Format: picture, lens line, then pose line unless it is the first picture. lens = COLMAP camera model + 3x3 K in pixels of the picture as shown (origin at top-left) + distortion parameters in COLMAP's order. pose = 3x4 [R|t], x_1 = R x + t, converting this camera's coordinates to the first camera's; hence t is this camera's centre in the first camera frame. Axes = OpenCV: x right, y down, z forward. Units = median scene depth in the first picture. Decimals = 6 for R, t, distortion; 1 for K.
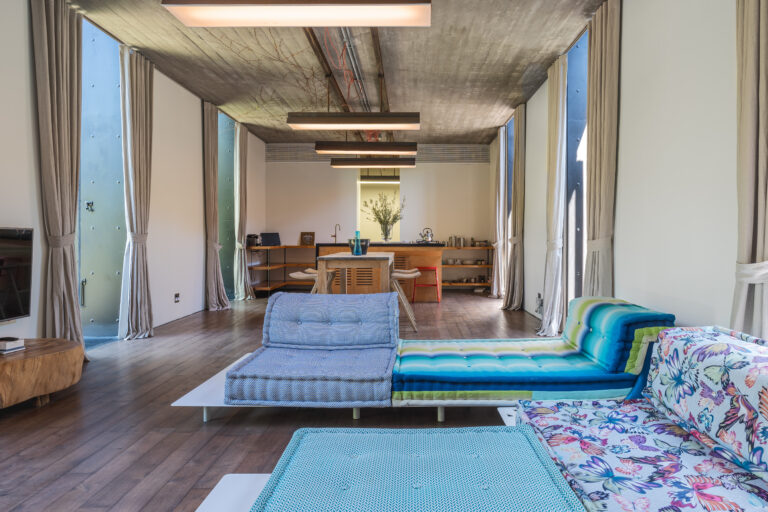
lens RADIAL K [[447.5, 0, 384.0], [0, 447.5, 256.0], [0, 0, 1]] dist [0.001139, -0.000308]
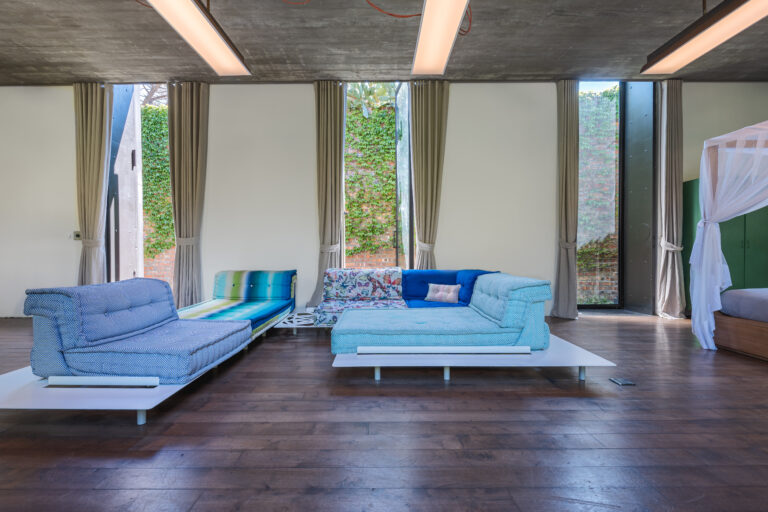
lens RADIAL K [[345.4, 0, 384.0], [0, 345.4, 256.0], [0, 0, 1]] dist [-0.001624, -0.000356]
pose [[0.015123, -0.011144, 0.999824, -1.422250], [0.033500, 0.999382, 0.010632, 0.079325], [-0.999324, 0.033334, 0.015487, 0.705233]]
